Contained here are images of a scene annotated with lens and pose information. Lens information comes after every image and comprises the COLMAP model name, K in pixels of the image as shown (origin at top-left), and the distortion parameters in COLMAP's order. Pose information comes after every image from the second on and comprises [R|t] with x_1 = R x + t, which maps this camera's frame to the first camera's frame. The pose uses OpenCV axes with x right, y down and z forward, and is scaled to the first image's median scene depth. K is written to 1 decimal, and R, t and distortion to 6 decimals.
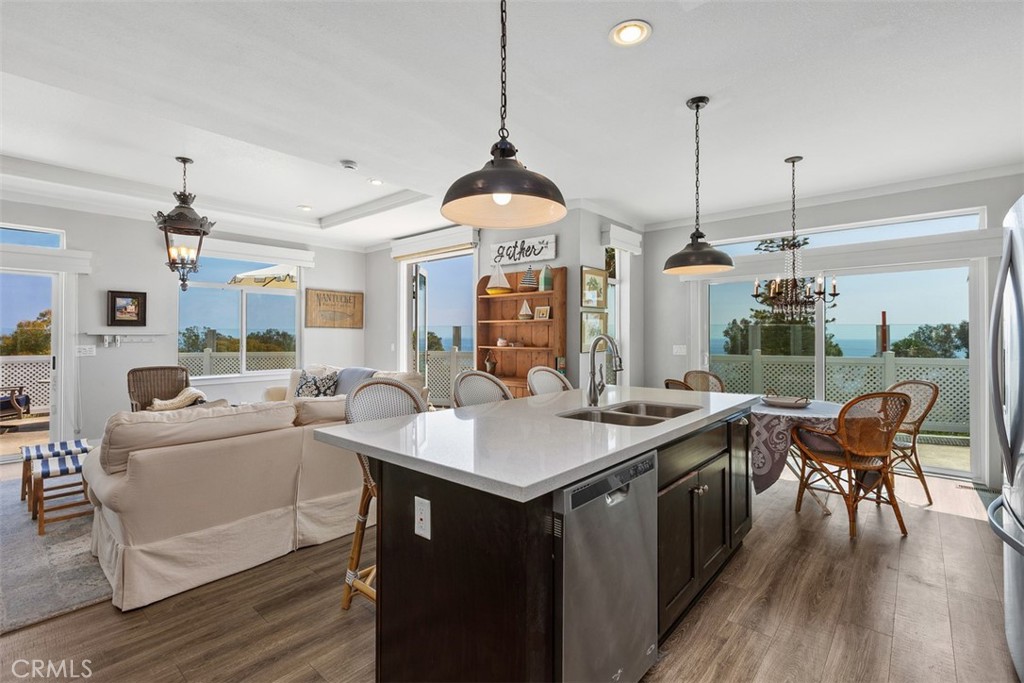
lens RADIAL K [[464.3, 0, 502.6], [0, 464.3, 336.3], [0, 0, 1]] dist [0.001763, -0.001191]
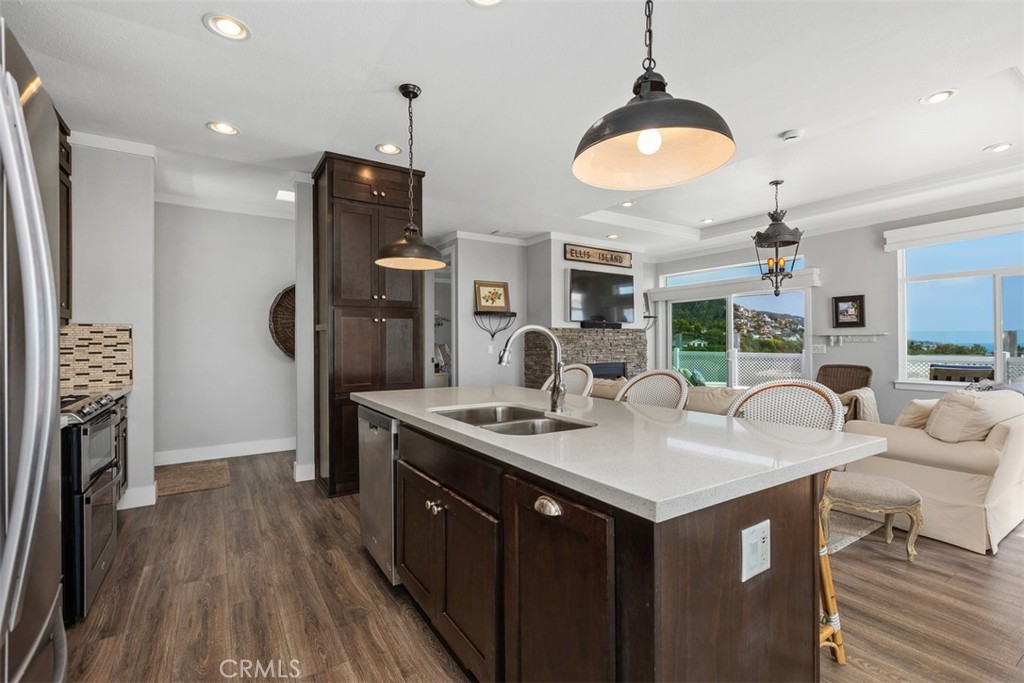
lens RADIAL K [[464.3, 0, 518.0], [0, 464.3, 340.6], [0, 0, 1]] dist [0.001763, -0.001191]
pose [[-0.263126, -0.004414, -0.964751, 0.468262], [0.003433, 0.999979, -0.005511, 0.013059], [0.964755, -0.004762, -0.263105, 0.532566]]
